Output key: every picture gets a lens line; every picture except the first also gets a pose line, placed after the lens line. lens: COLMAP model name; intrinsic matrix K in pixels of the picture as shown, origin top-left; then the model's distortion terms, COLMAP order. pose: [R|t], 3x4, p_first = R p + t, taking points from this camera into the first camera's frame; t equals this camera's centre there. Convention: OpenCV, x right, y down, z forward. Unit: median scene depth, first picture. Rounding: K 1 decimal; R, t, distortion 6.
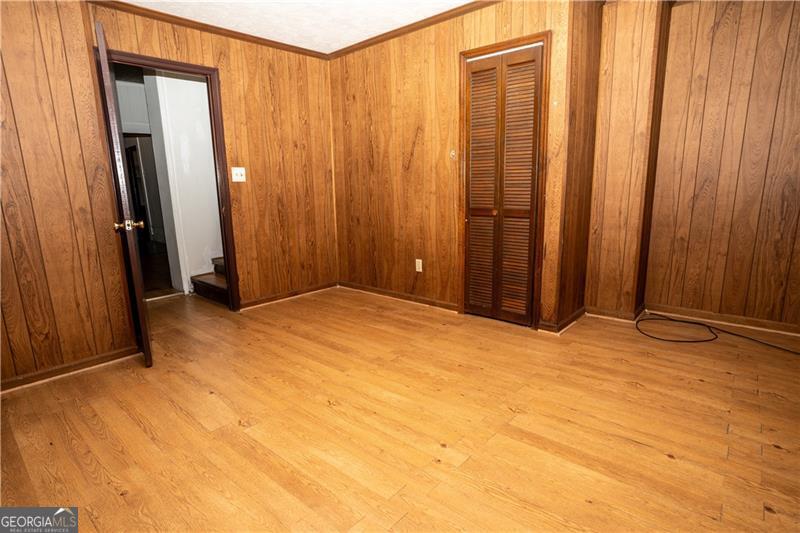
lens RADIAL K [[429.6, 0, 400.0], [0, 429.6, 266.5], [0, 0, 1]] dist [-0.004294, -0.000362]
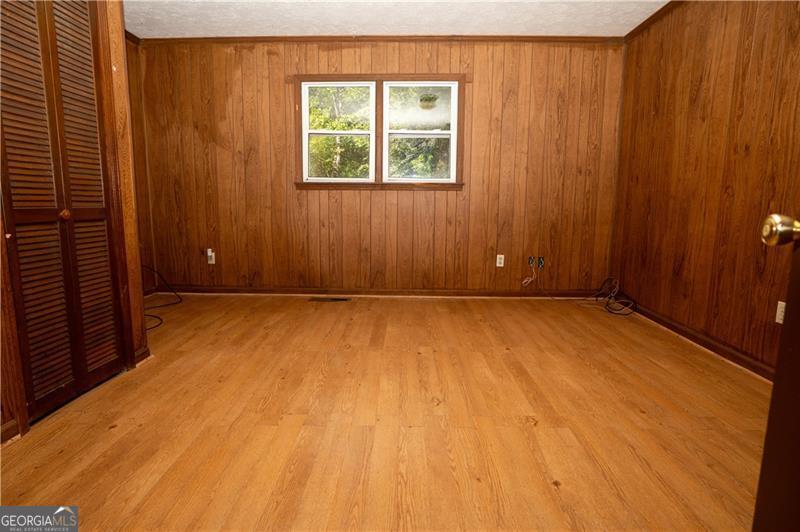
lens RADIAL K [[429.6, 0, 400.0], [0, 429.6, 266.0], [0, 0, 1]] dist [-0.004294, -0.000362]
pose [[-0.645756, -0.096018, 0.757482, -0.589112], [0.156614, 0.954312, 0.254482, -0.154410], [-0.747309, 0.282966, -0.601215, 1.167388]]
